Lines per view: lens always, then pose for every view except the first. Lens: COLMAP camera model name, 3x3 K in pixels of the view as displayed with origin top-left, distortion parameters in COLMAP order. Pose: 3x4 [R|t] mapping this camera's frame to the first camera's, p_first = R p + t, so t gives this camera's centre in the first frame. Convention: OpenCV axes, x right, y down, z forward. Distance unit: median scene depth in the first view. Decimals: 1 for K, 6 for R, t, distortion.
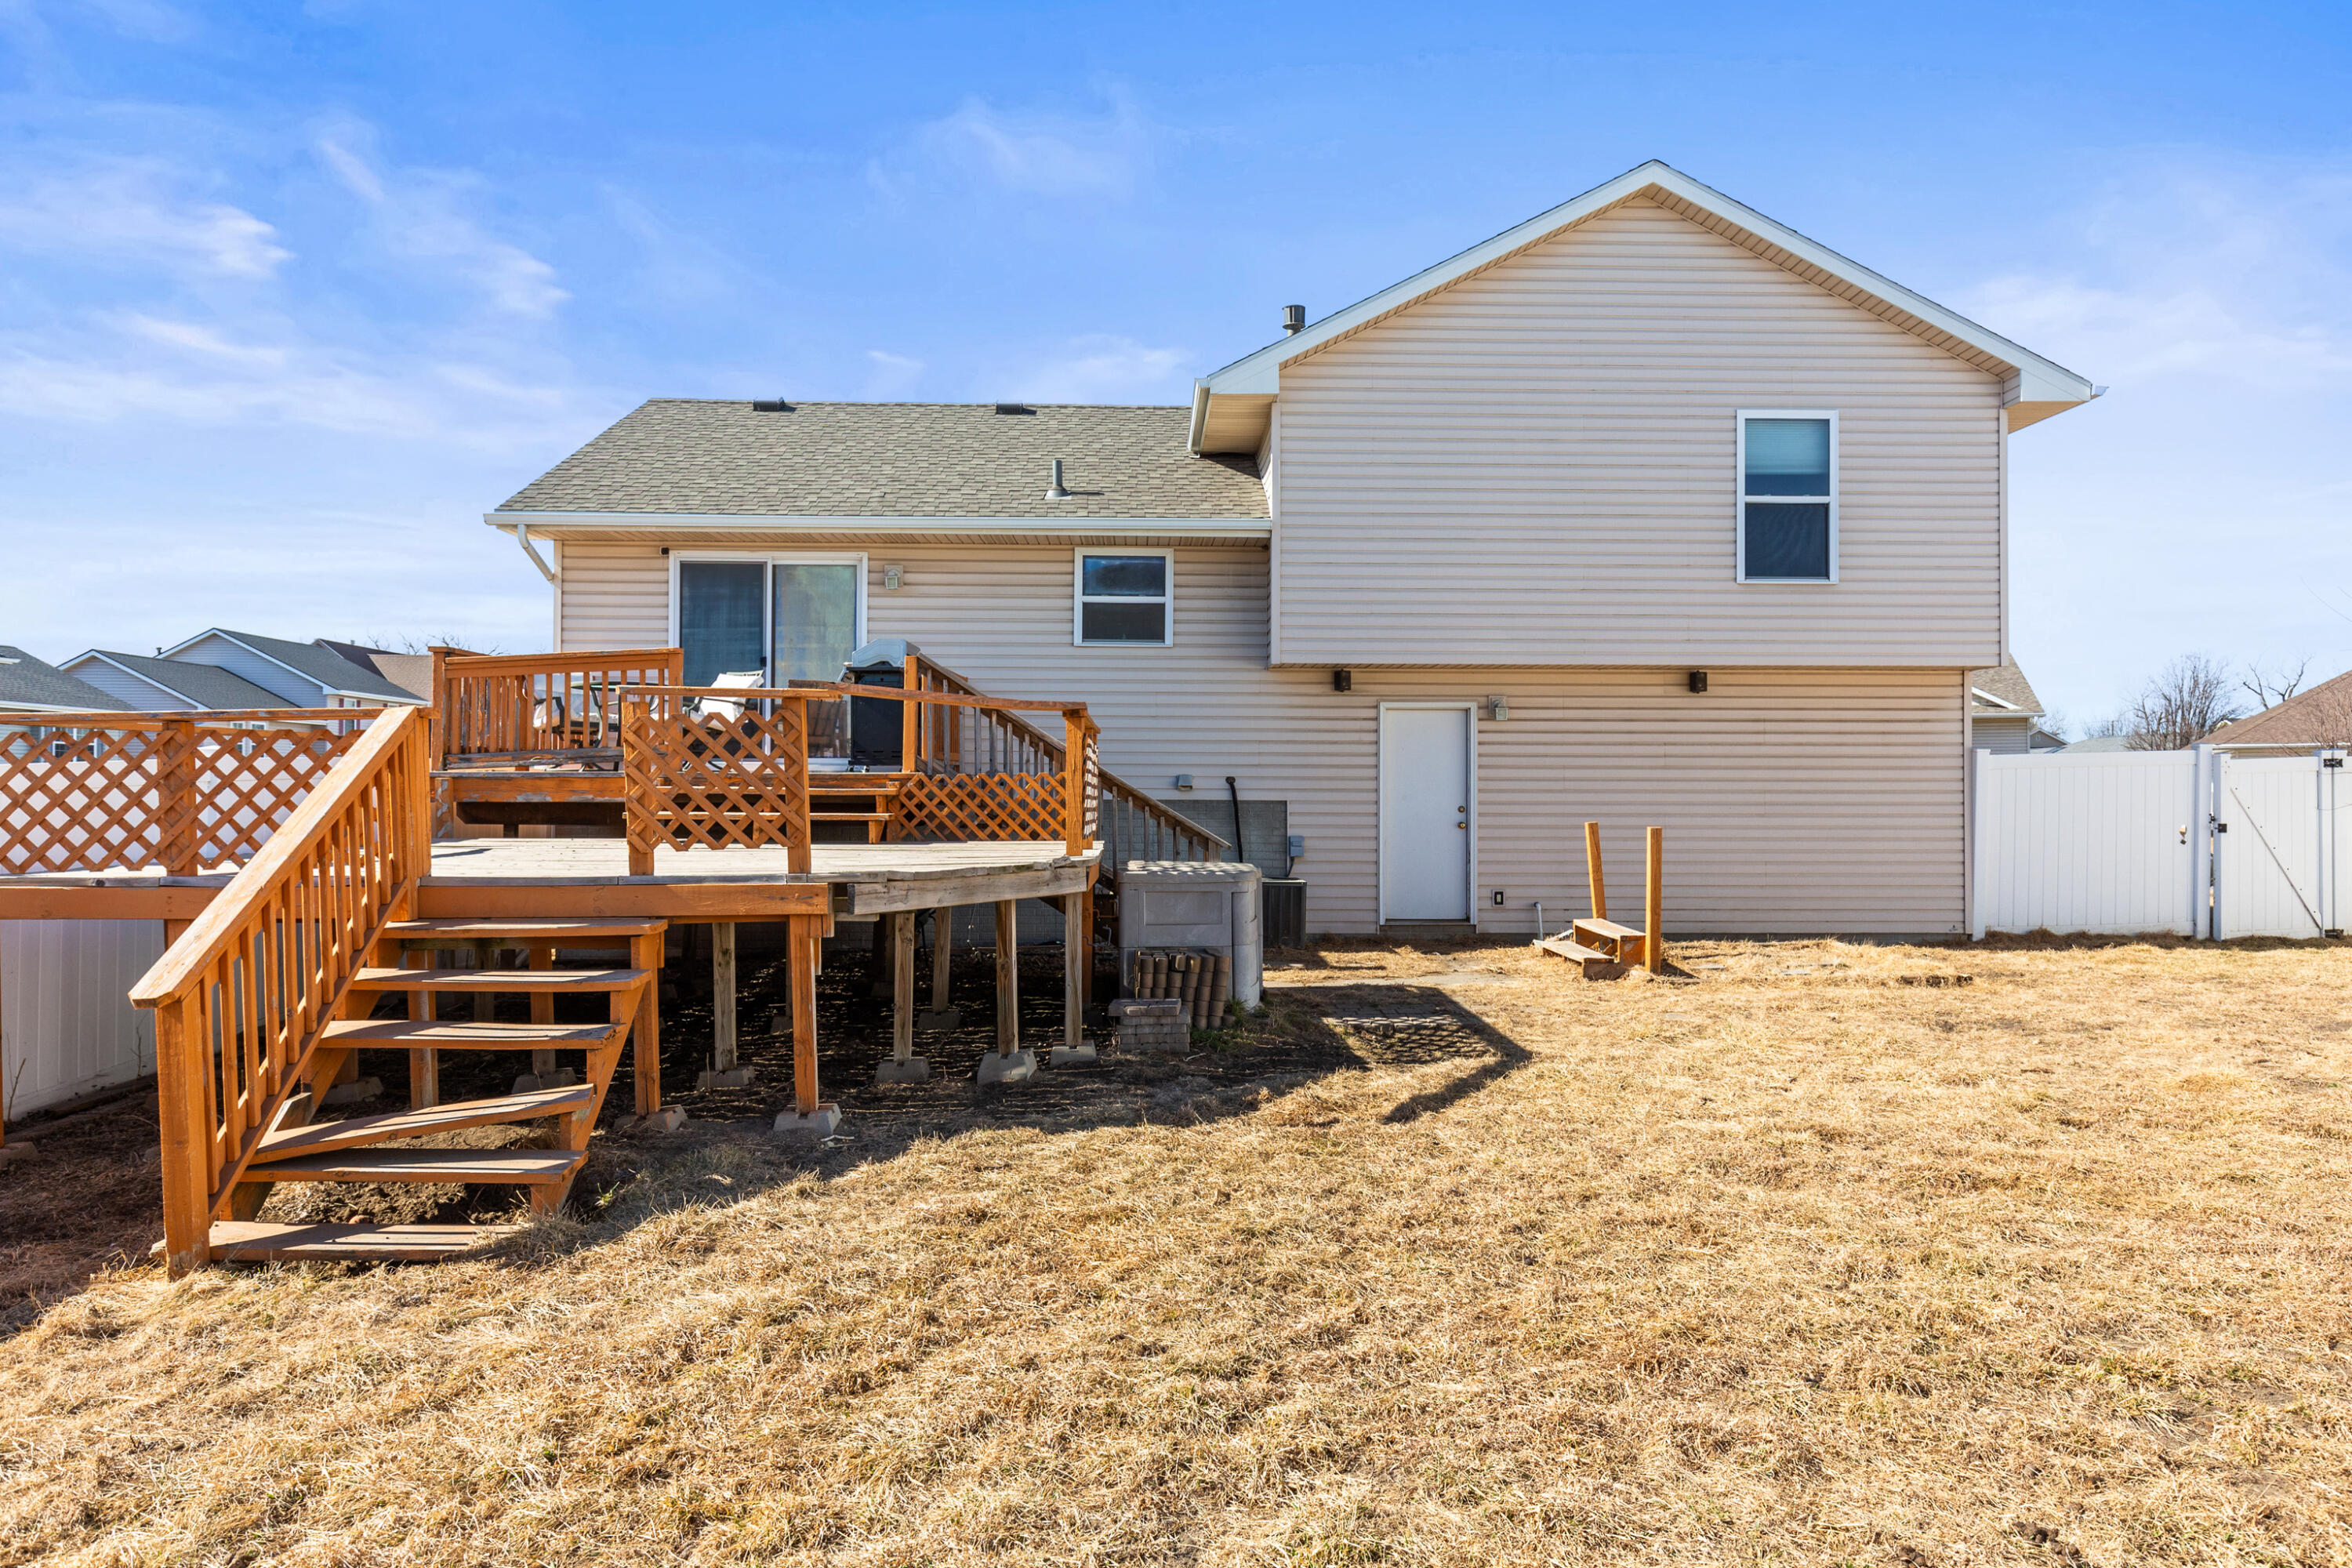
lens RADIAL K [[1495.4, 0, 1176.0], [0, 1495.4, 784.0], [0, 0, 1]] dist [0.001416, -0.000119]
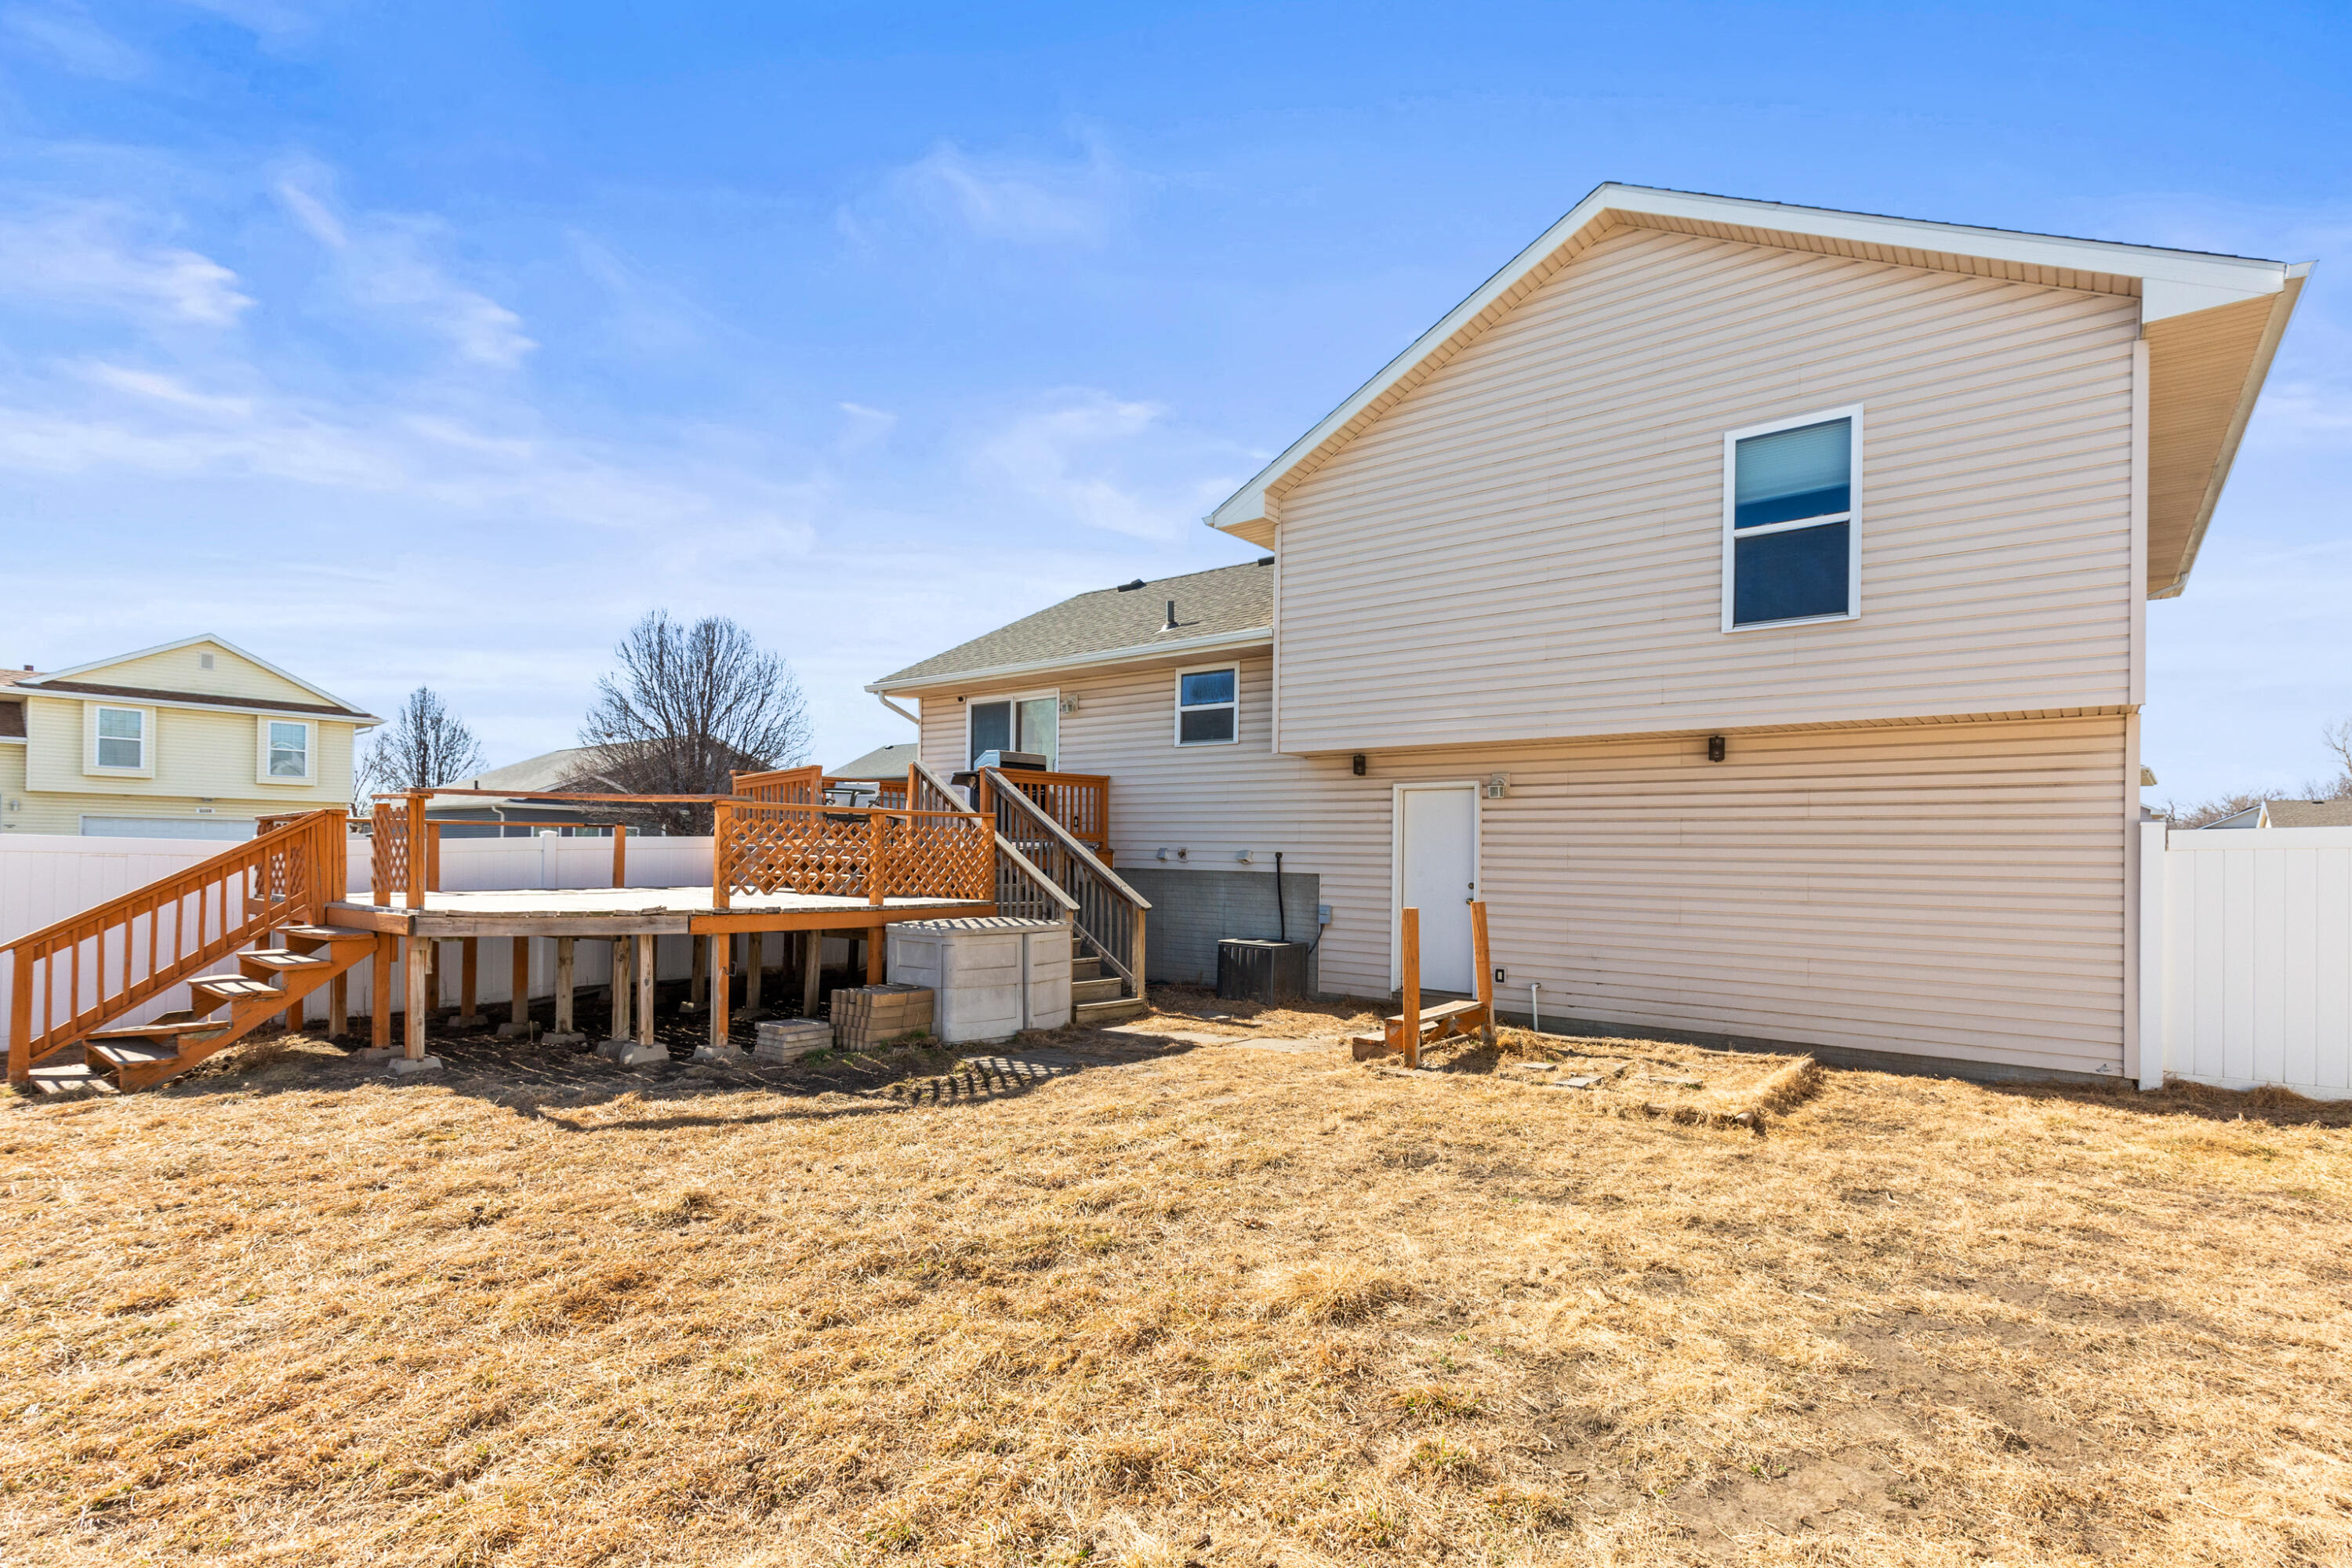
lens RADIAL K [[1083.2, 0, 1185.3], [0, 1083.2, 852.7], [0, 0, 1]] dist [0.002927, 0.000181]
pose [[0.764183, 0.008390, -0.644945, 0.526599], [-0.010932, 0.999940, 0.000054, -0.003758], [0.644907, 0.007009, 0.764229, 0.311066]]
